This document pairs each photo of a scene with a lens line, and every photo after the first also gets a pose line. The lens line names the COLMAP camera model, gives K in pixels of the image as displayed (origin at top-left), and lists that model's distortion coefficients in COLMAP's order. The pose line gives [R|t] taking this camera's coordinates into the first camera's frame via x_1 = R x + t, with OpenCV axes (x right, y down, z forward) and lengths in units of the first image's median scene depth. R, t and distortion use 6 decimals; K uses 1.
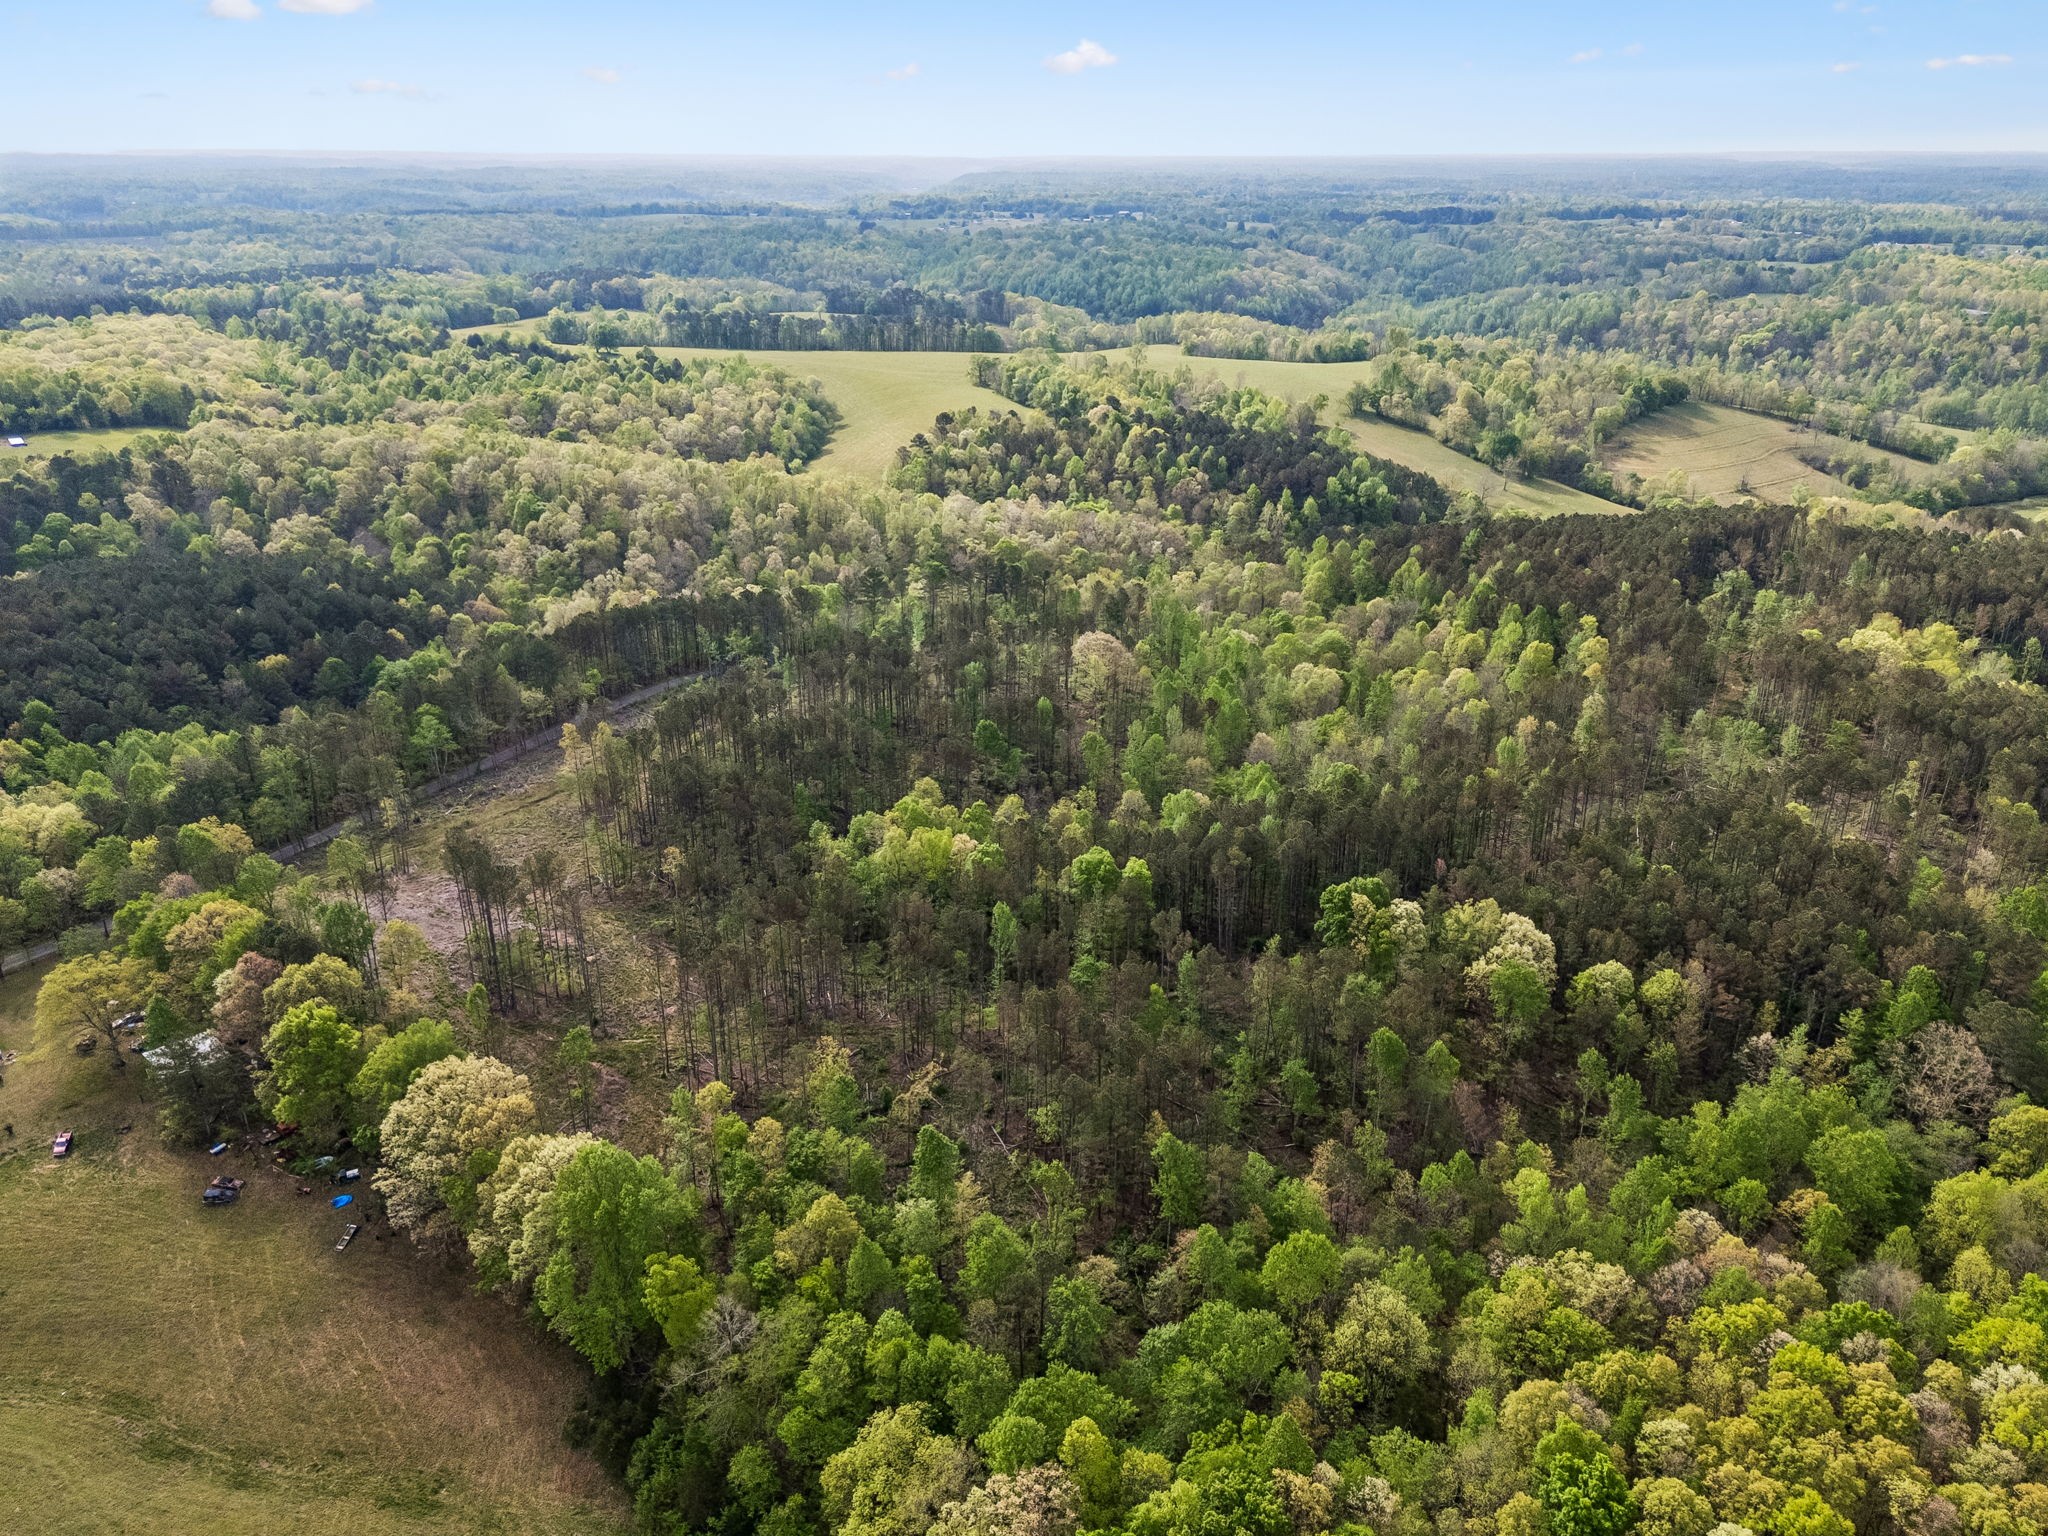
lens RADIAL K [[1548.2, 0, 1032.1], [0, 1548.2, 766.8], [0, 0, 1]] dist [0.074234, -0.048588]
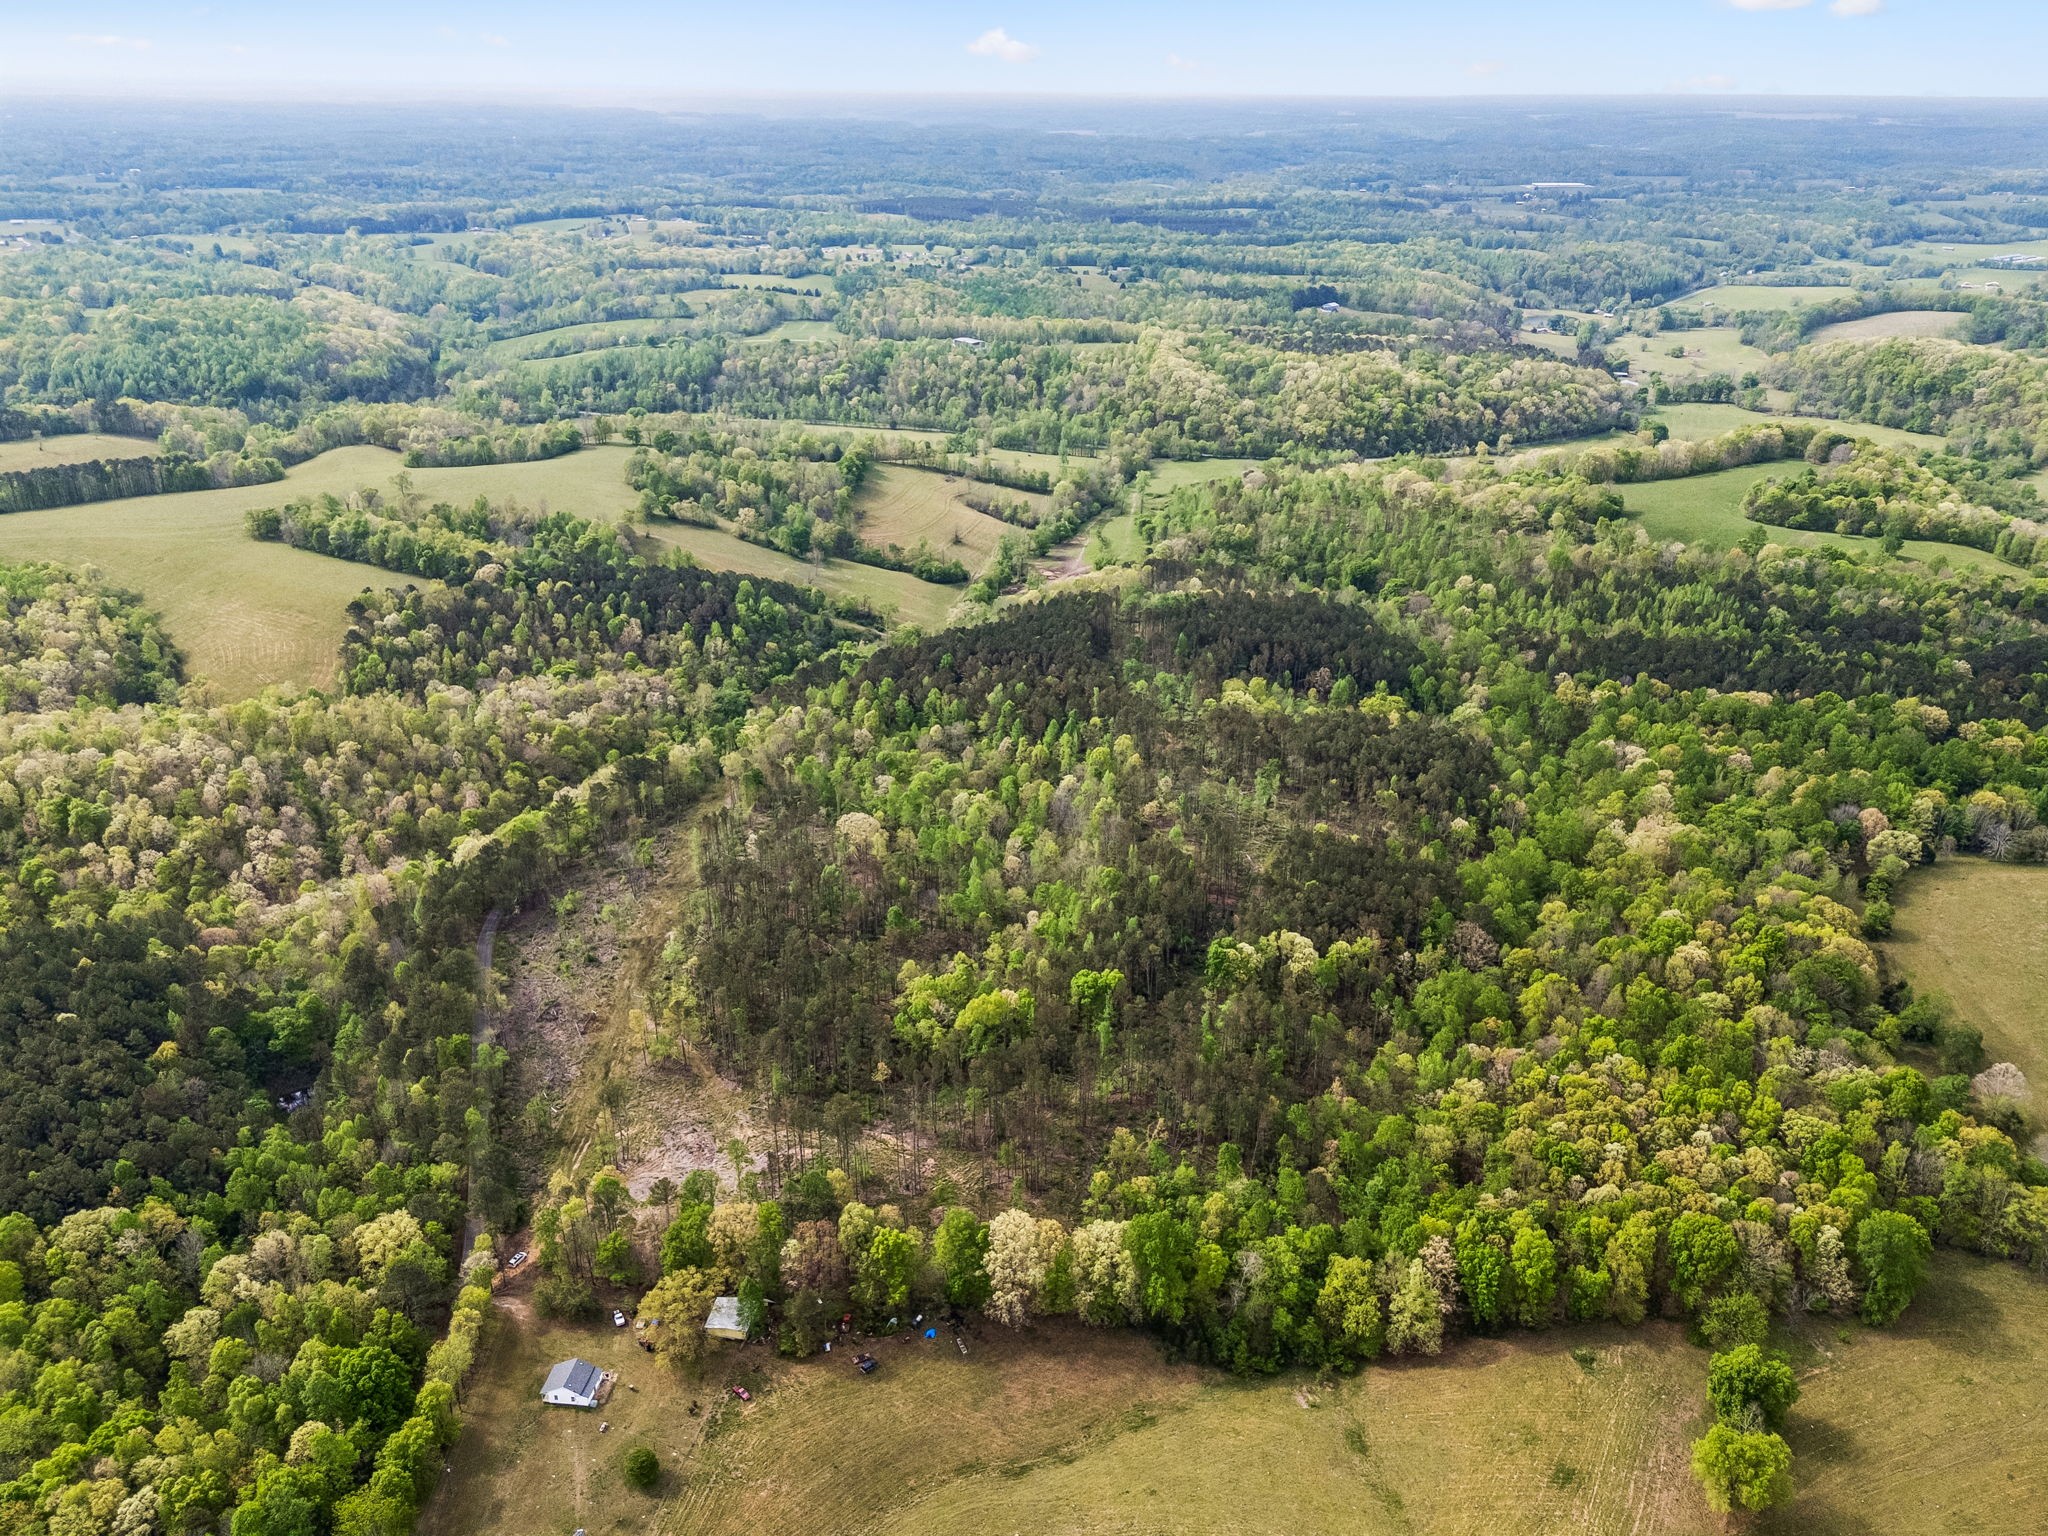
lens RADIAL K [[1511.6, 0, 1033.9], [0, 1511.6, 778.9], [0, 0, 1]] dist [0.066931, -0.053802]
pose [[0.774743, -0.264257, 0.574406, -0.345911], [0.232688, 0.963879, 0.129592, -0.145915], [-0.587903, 0.033257, 0.808247, -0.119703]]
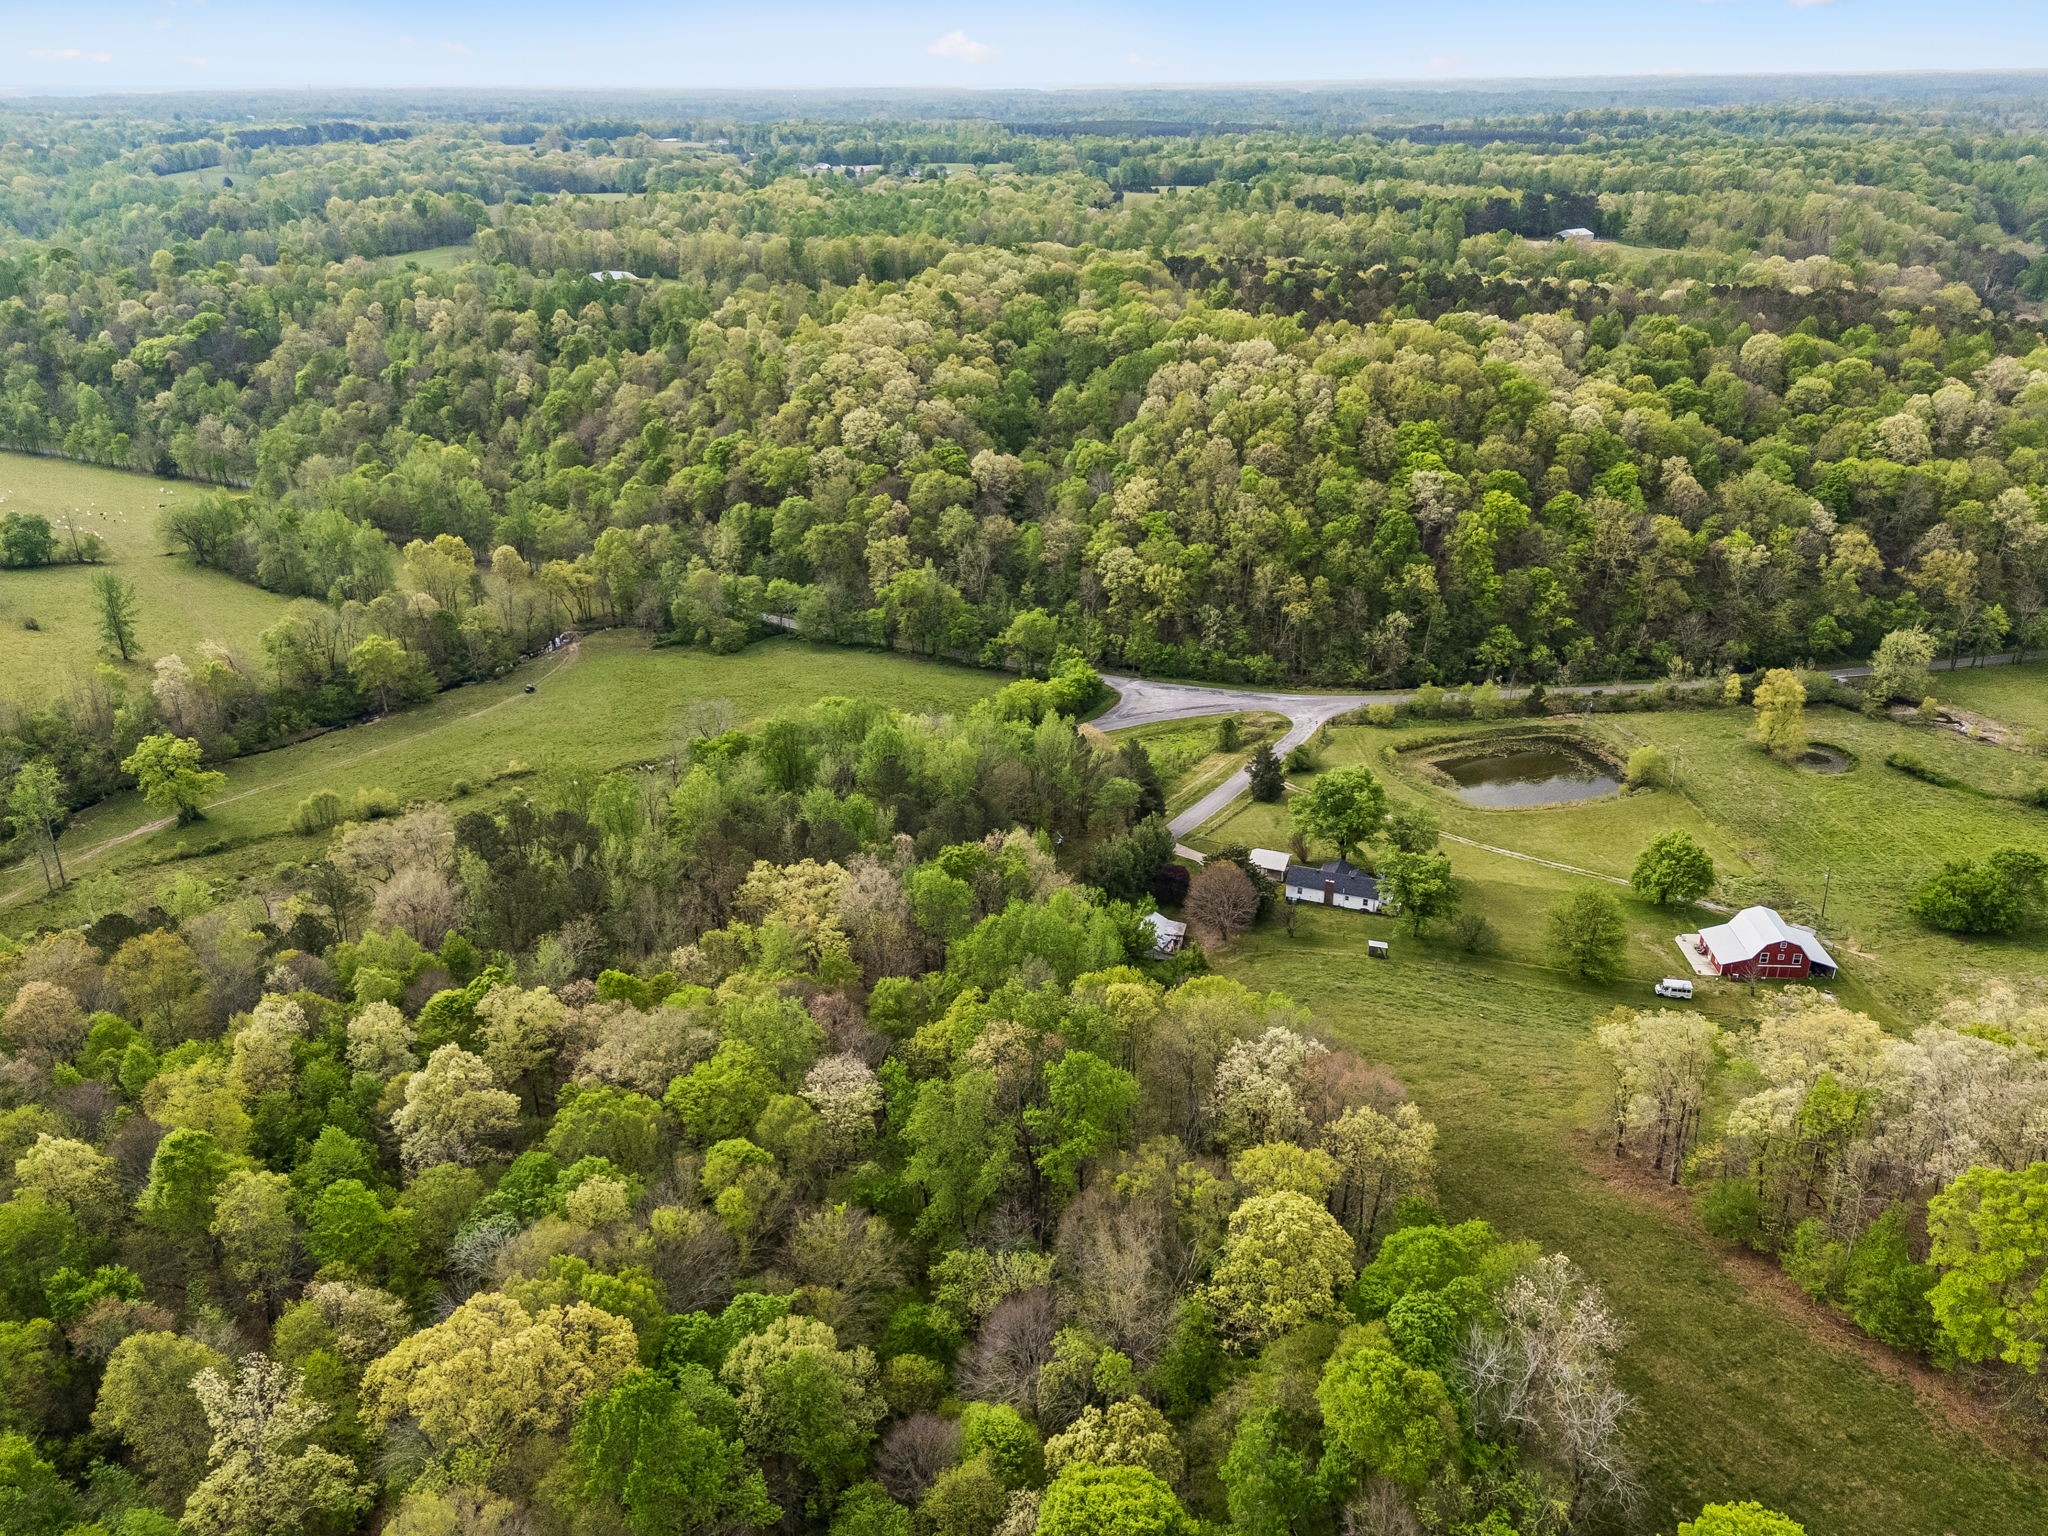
lens RADIAL K [[1558.9, 0, 1033.0], [0, 1558.9, 764.2], [0, 0, 1]] dist [0.072122, -0.046662]
pose [[0.914896, -0.169992, 0.366152, 0.907317], [0.158433, 0.985444, 0.061636, -0.213171], [-0.371300, 0.001620, 0.928512, 0.716677]]
